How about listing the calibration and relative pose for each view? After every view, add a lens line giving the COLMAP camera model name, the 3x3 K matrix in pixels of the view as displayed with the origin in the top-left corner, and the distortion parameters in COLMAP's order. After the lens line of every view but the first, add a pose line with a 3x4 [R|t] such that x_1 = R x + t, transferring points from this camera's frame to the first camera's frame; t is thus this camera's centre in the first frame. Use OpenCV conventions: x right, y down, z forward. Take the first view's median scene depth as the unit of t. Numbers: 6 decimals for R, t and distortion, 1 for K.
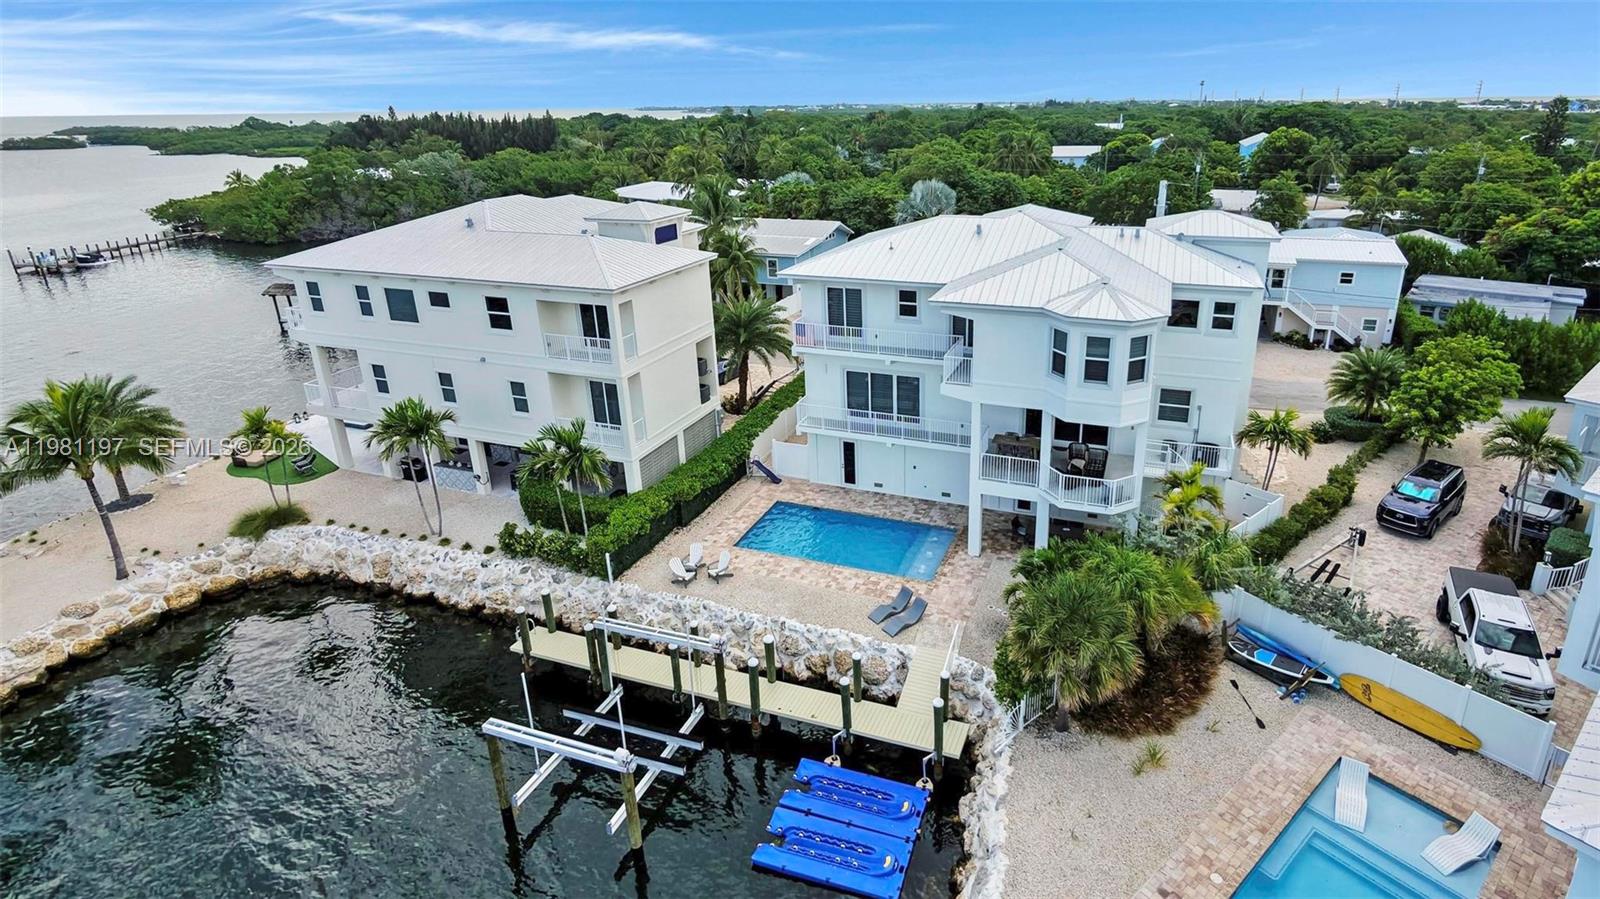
lens RADIAL K [[792.2, 0, 875.2], [0, 792.2, 393.0], [0, 0, 1]] dist [-0.000803, -0.000003]
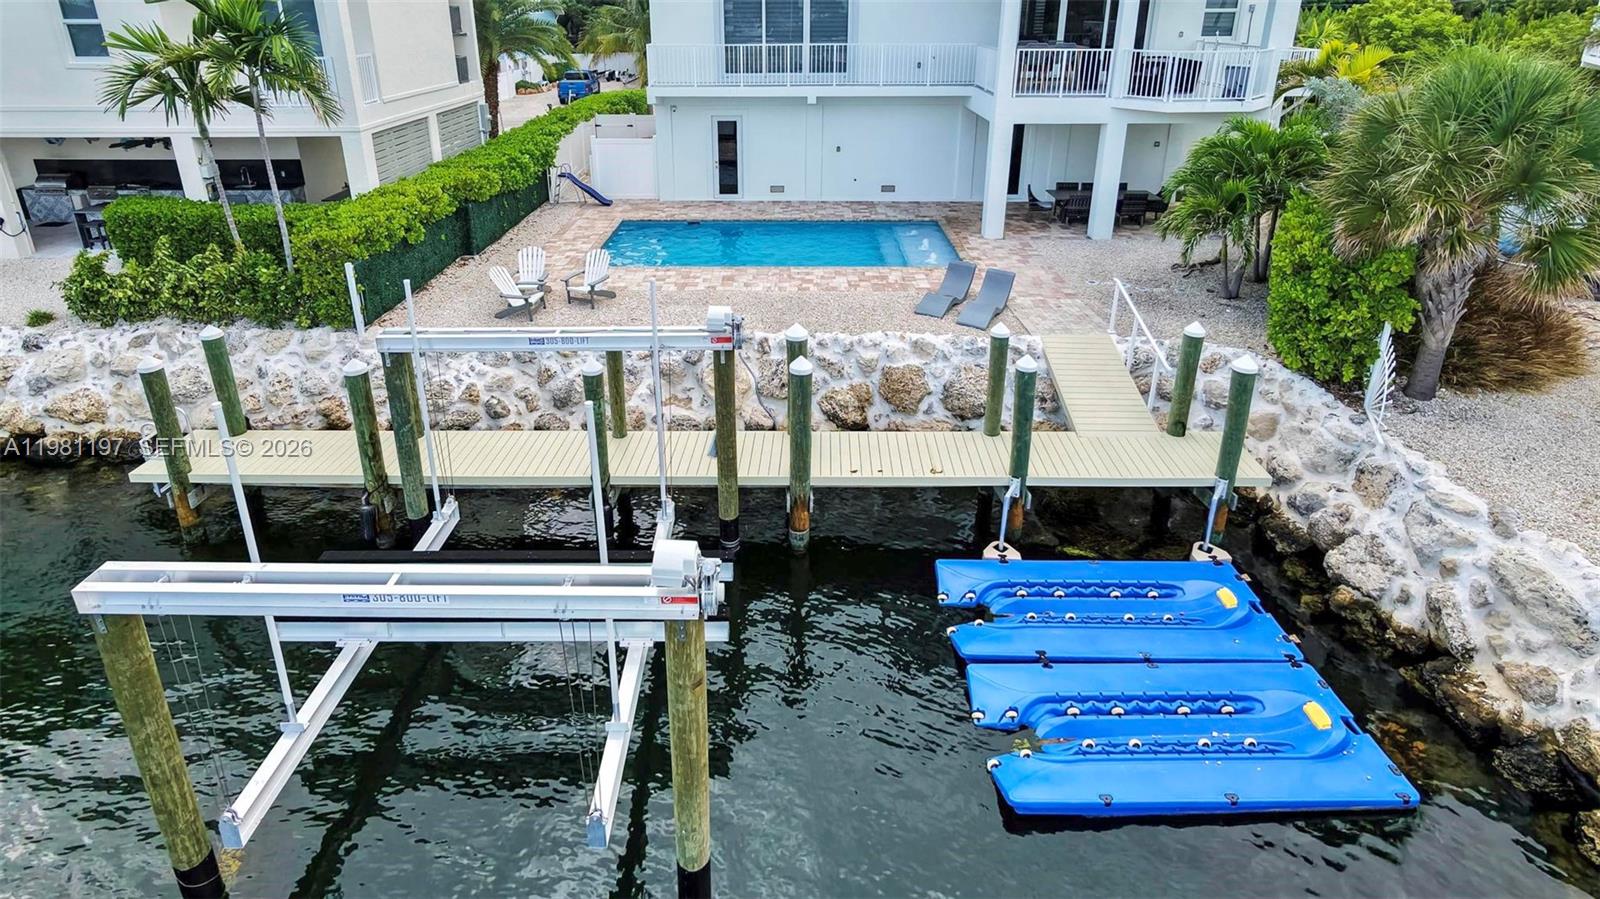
lens RADIAL K [[827.1, 0, 776.5], [0, 827.1, 296.4], [0, 0, 1]] dist [0.000201, -0.000027]
pose [[0.954192, -0.099852, 0.282041, -0.232977], [0.100150, 0.994882, 0.013398, 0.235816], [-0.281935, 0.015462, 0.959309, 0.456173]]
